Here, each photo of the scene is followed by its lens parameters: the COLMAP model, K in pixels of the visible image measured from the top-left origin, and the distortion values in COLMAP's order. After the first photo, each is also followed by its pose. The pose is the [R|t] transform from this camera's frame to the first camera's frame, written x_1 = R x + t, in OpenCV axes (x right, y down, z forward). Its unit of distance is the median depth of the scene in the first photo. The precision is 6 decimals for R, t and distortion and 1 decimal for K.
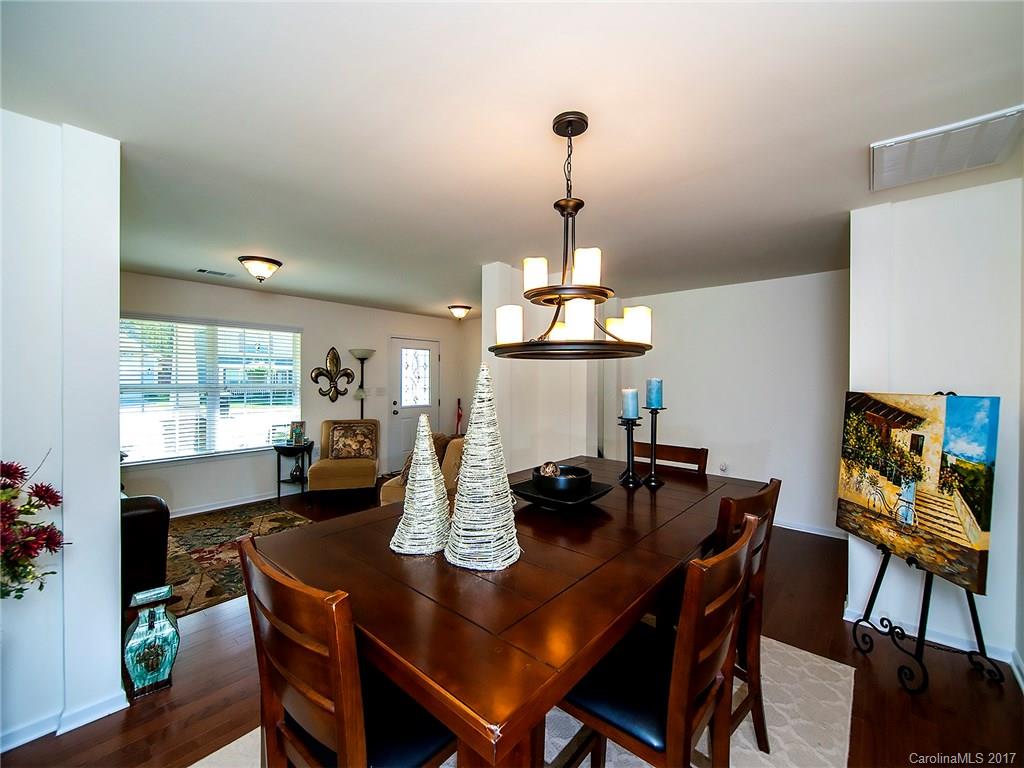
lens RADIAL K [[428.4, 0, 512.0], [0, 428.4, 383.7], [0, 0, 1]] dist [0.020927, -0.000600]
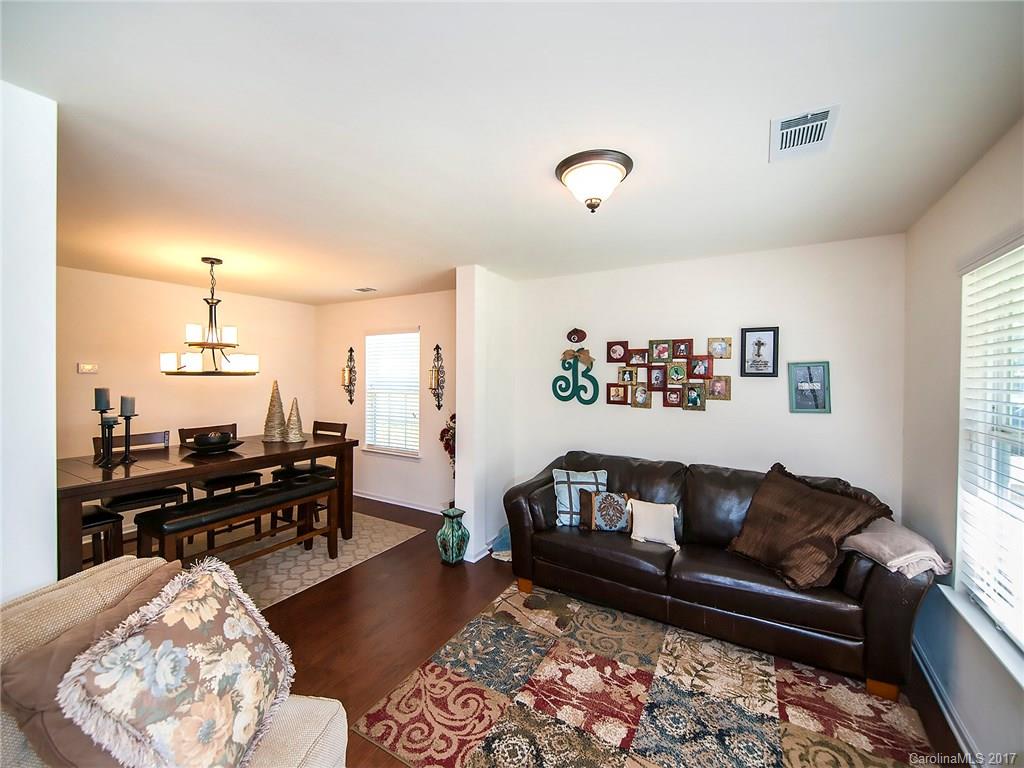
lens RADIAL K [[428.4, 0, 504.7], [0, 428.4, 382.0], [0, 0, 1]] dist [0.020927, -0.000600]
pose [[-0.985478, -0.004112, -0.169754, -0.284101], [-0.007710, 0.999759, 0.020541, -0.033373], [0.169628, 0.021552, -0.985272, 1.055487]]
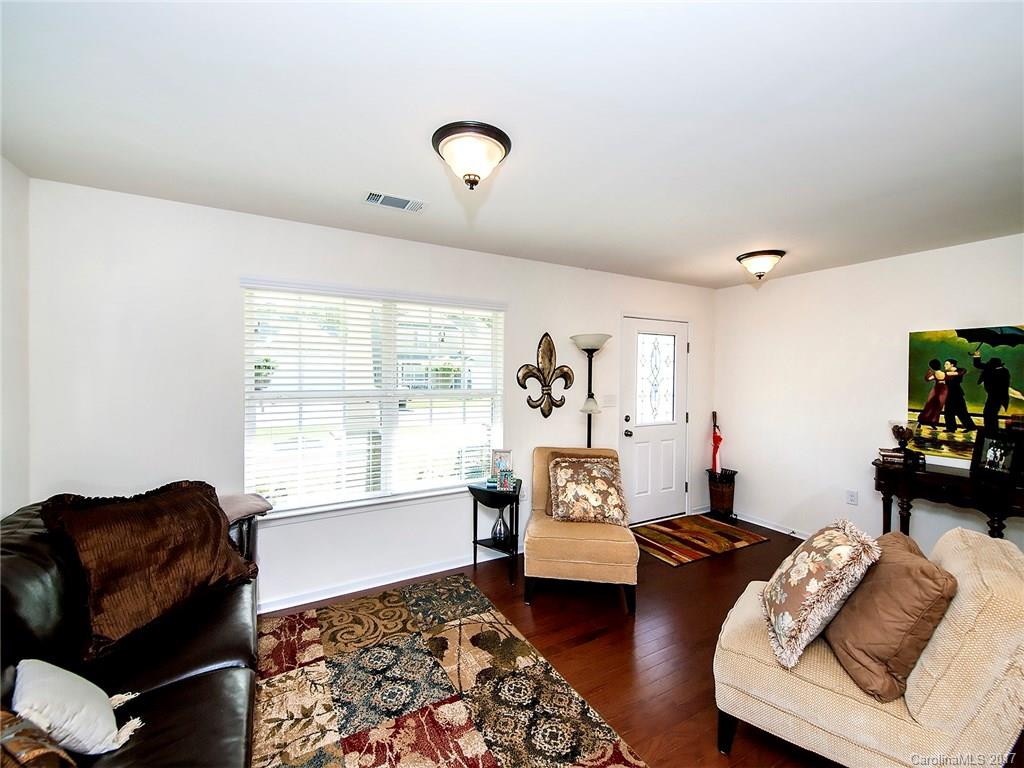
lens RADIAL K [[428.4, 0, 507.2], [0, 428.4, 381.5], [0, 0, 1]] dist [0.020927, -0.000600]
pose [[0.940065, 0.013184, -0.340741, -0.270622], [-0.009996, 0.999888, 0.011112, -0.019442], [0.340849, -0.007041, 0.940092, 0.401619]]
